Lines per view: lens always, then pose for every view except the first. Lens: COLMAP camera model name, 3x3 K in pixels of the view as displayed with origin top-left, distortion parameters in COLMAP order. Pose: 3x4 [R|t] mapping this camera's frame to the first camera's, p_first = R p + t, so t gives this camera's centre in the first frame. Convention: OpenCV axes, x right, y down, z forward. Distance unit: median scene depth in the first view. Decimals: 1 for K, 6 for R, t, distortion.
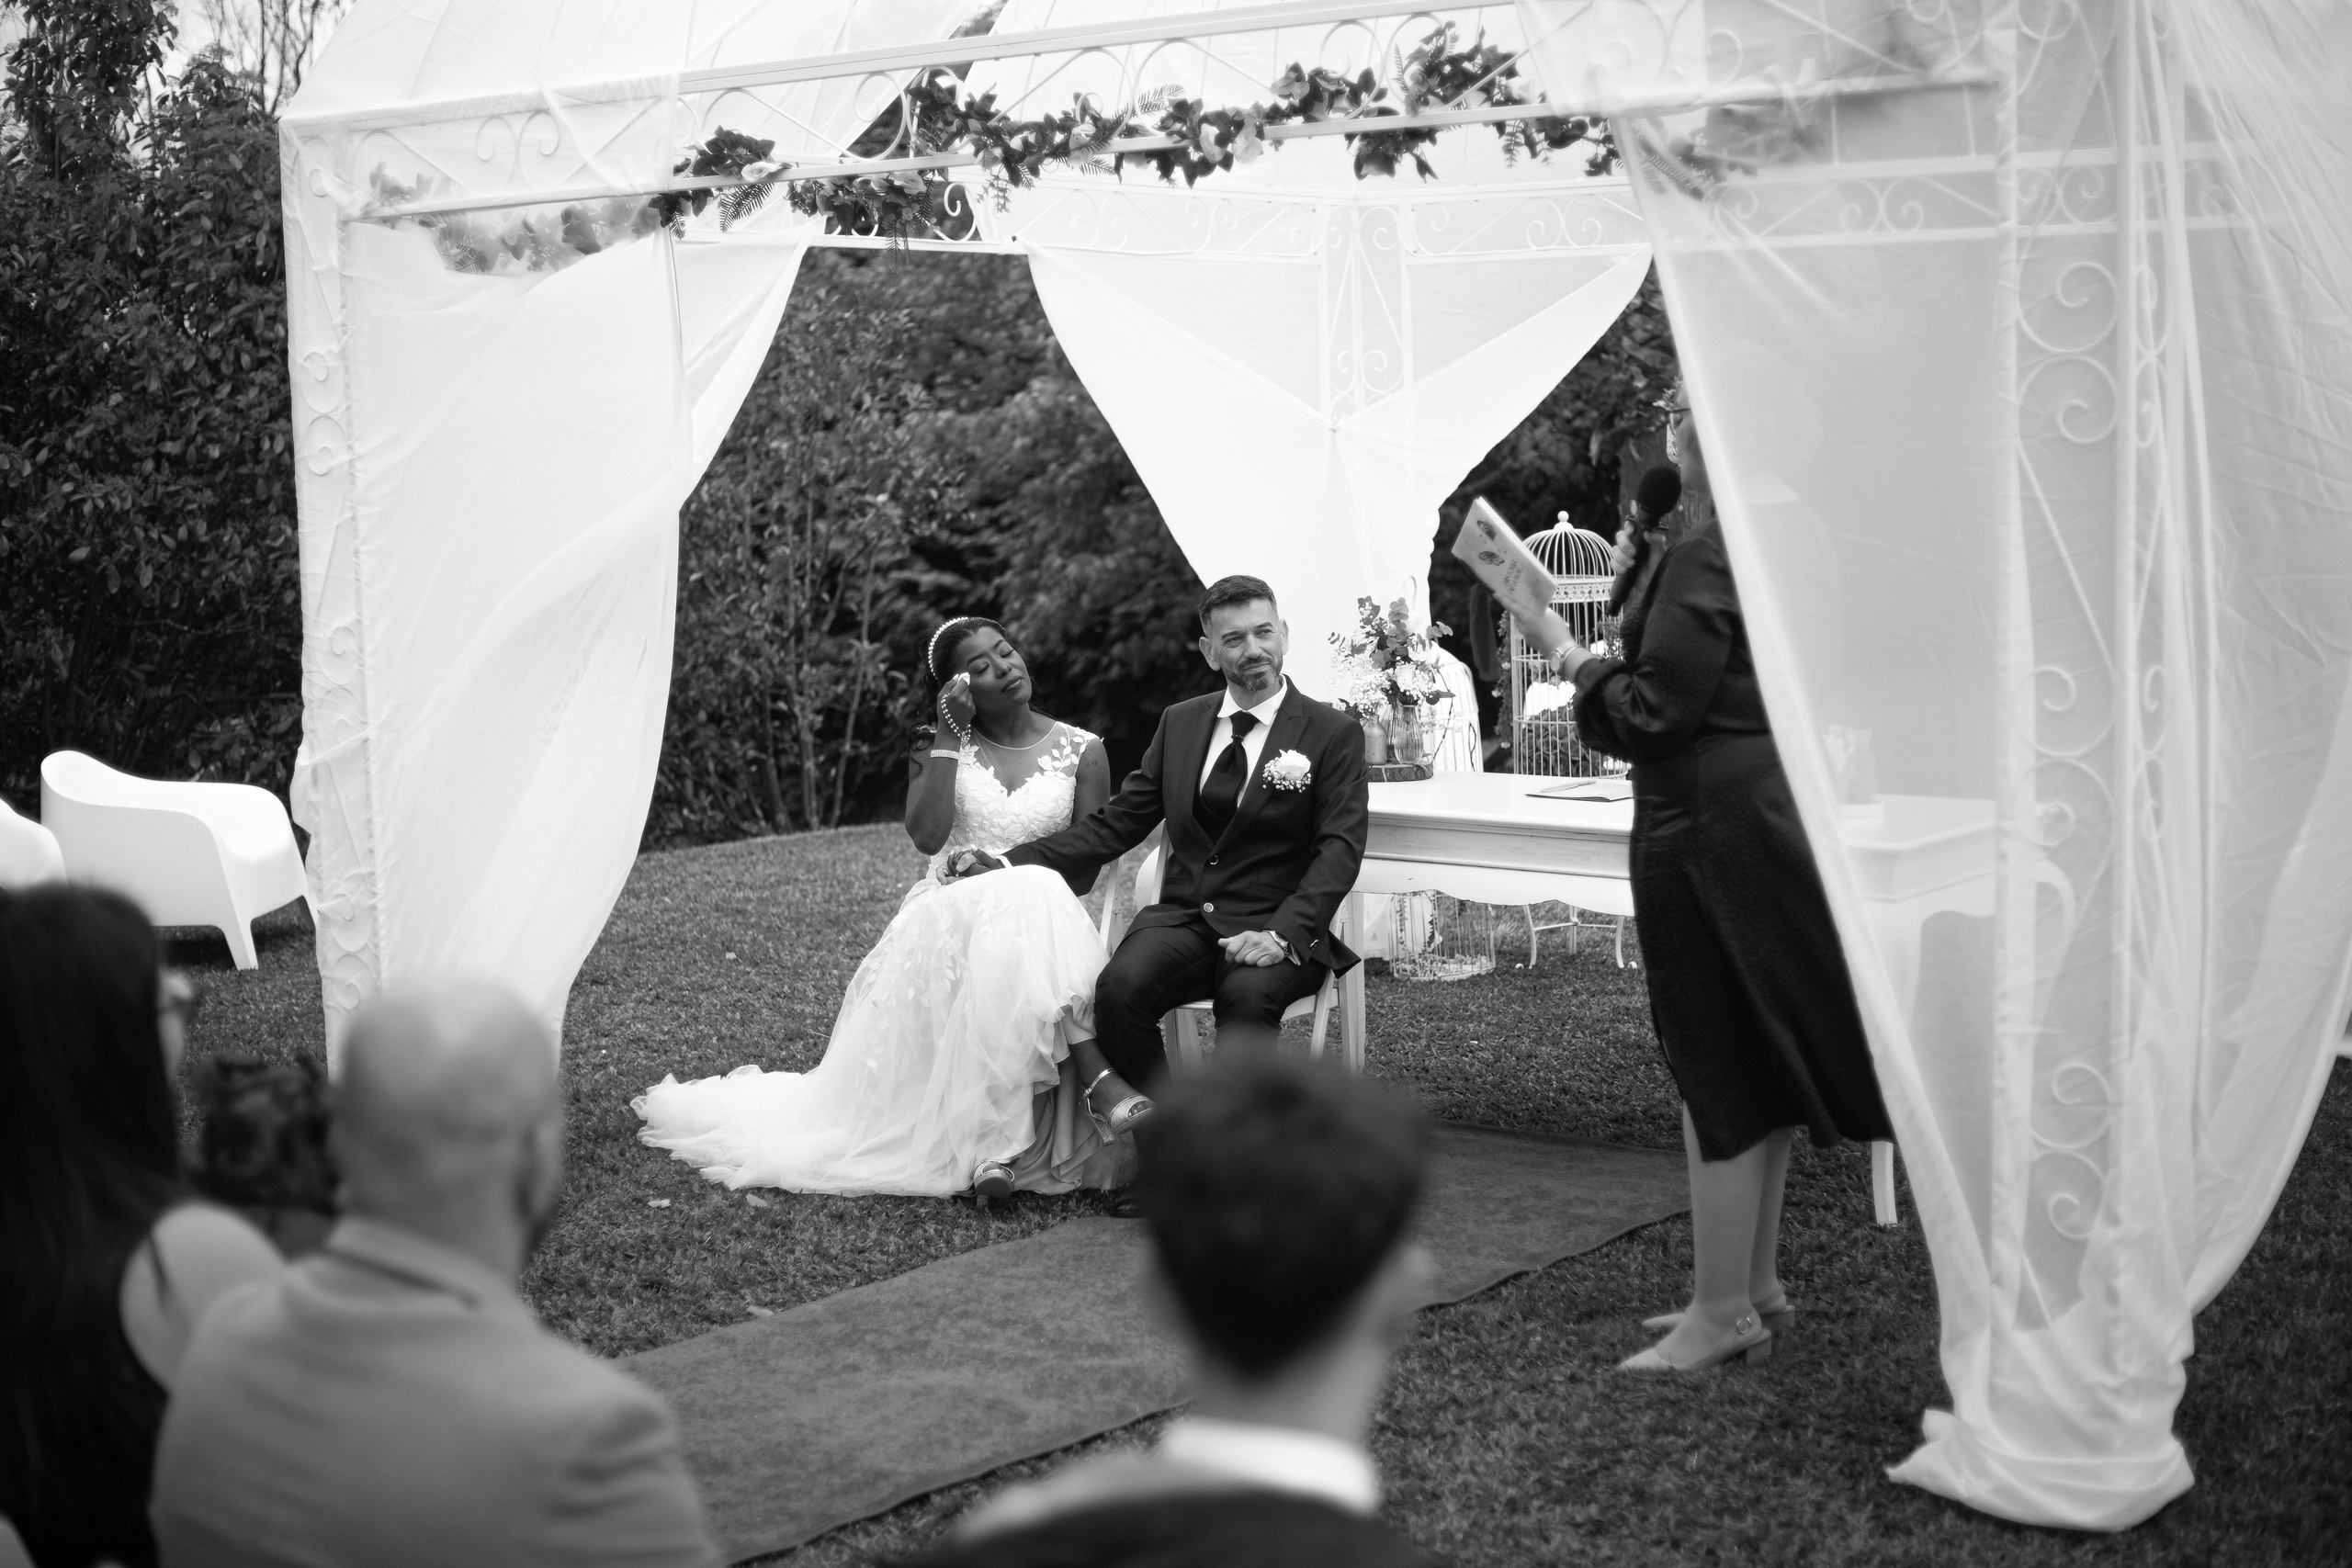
lens RADIAL K [[3655.2, 0, 1176.0], [0, 3655.2, 784.0], [0, 0, 1]] dist [0.008729, -0.049117]
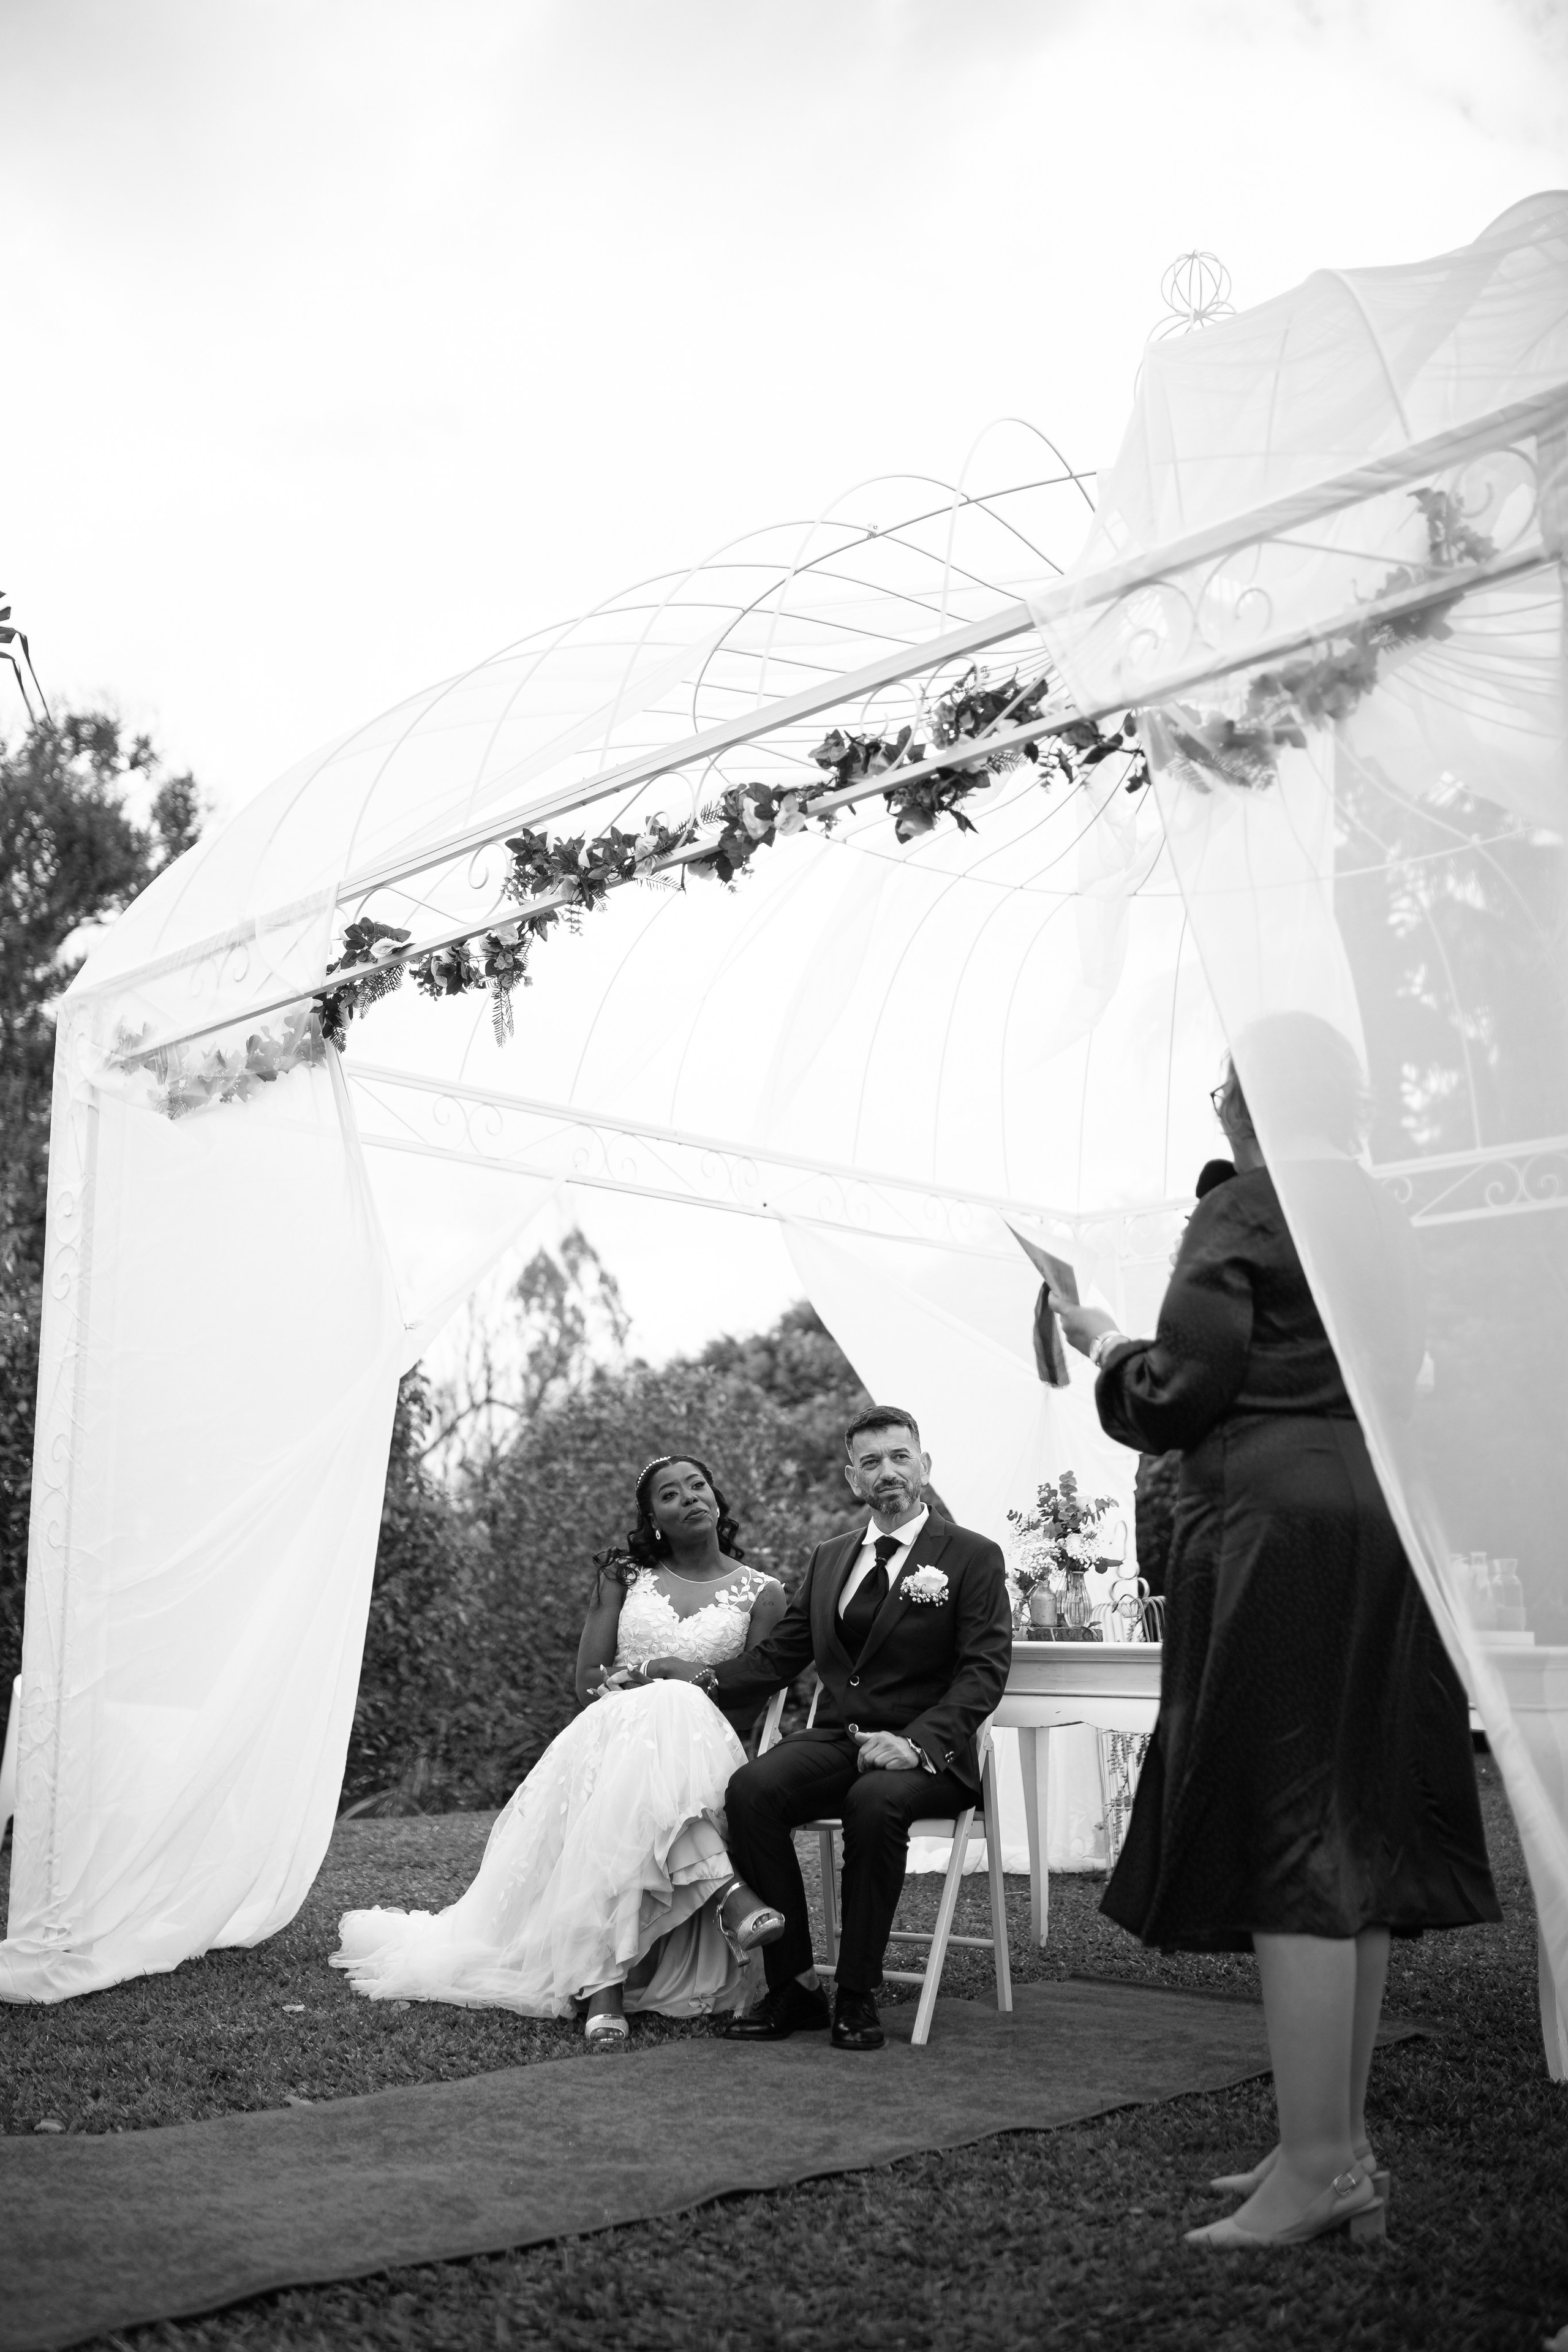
lens RADIAL K [[2369.3, 0, 749.8], [0, 2369.3, 1177.4], [0, 0, 1]] dist [0.058387, -0.036362]
pose [[0.989675, -0.005086, -0.143238, 0.093539], [-0.035780, 0.958961, -0.281270, 0.090991], [0.138790, 0.283491, 0.948878, 0.396571]]
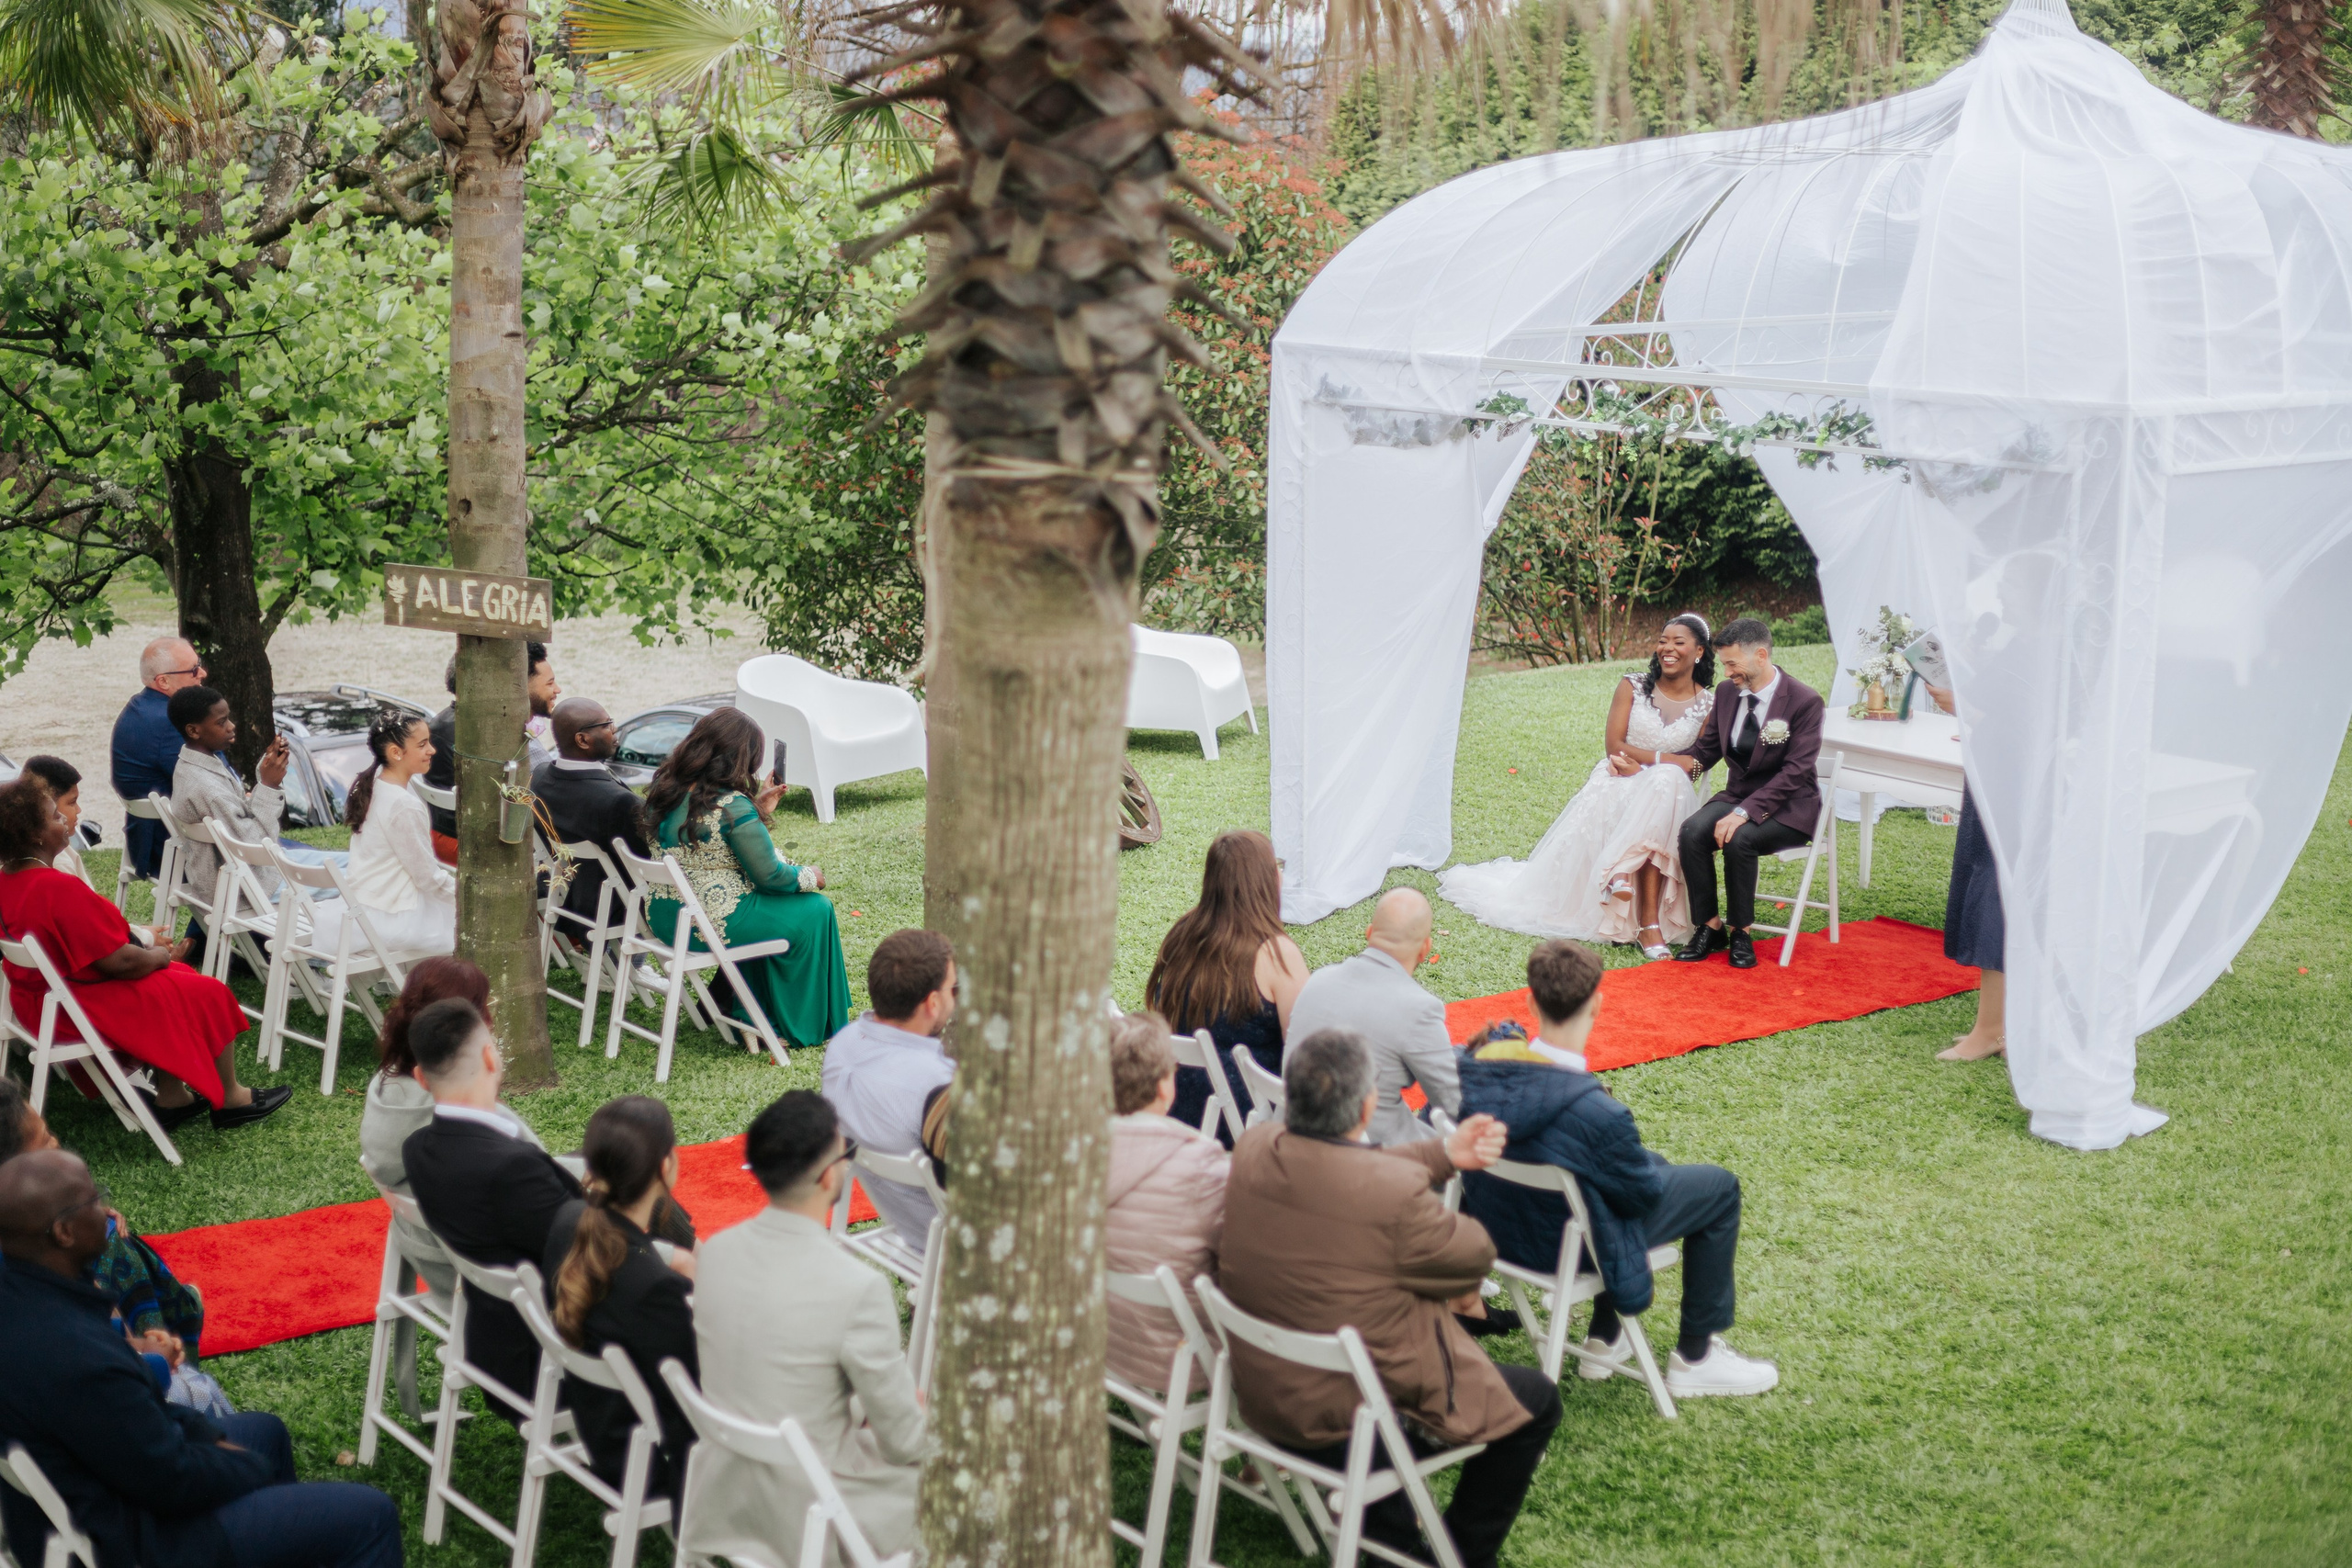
lens RADIAL K [[3655.2, 0, 1176.0], [0, 3655.2, 784.0], [0, 0, 1]] dist [0.008729, -0.049117]
pose [[0.970493, 0.063364, -0.232654, 0.184935], [-0.043726, 0.995105, 0.088621, -0.146265], [0.237131, -0.075833, 0.968513, -0.995259]]
